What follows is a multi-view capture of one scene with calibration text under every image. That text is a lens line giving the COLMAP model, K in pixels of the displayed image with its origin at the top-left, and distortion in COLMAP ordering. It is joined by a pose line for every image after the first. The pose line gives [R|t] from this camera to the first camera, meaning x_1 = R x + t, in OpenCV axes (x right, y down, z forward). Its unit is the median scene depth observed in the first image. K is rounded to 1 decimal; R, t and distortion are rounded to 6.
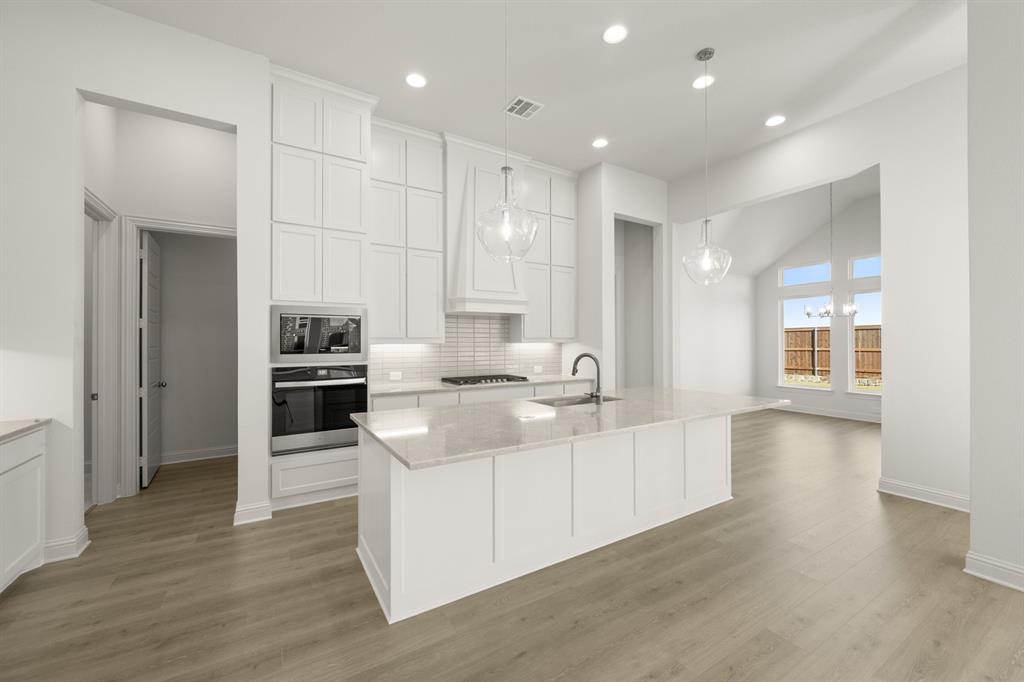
lens RADIAL K [[403.2, 0, 511.9], [0, 403.2, 338.3], [0, 0, 1]] dist [0.001302, 0.000177]
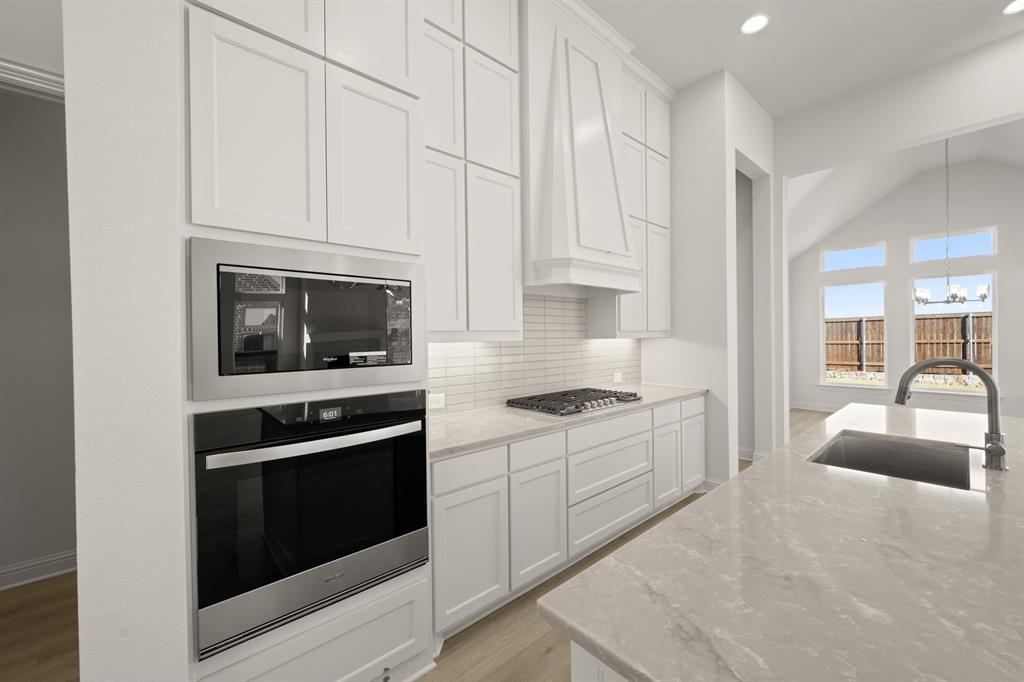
lens RADIAL K [[419.7, 0, 530.6], [0, 419.7, 337.6], [0, 0, 1]] dist [0.013877, 0.000162]
pose [[0.975443, -0.012650, 0.219887, -0.289567], [0.011501, 0.999913, 0.006508, 0.004413], [-0.219950, -0.003819, 0.975504, 0.426914]]
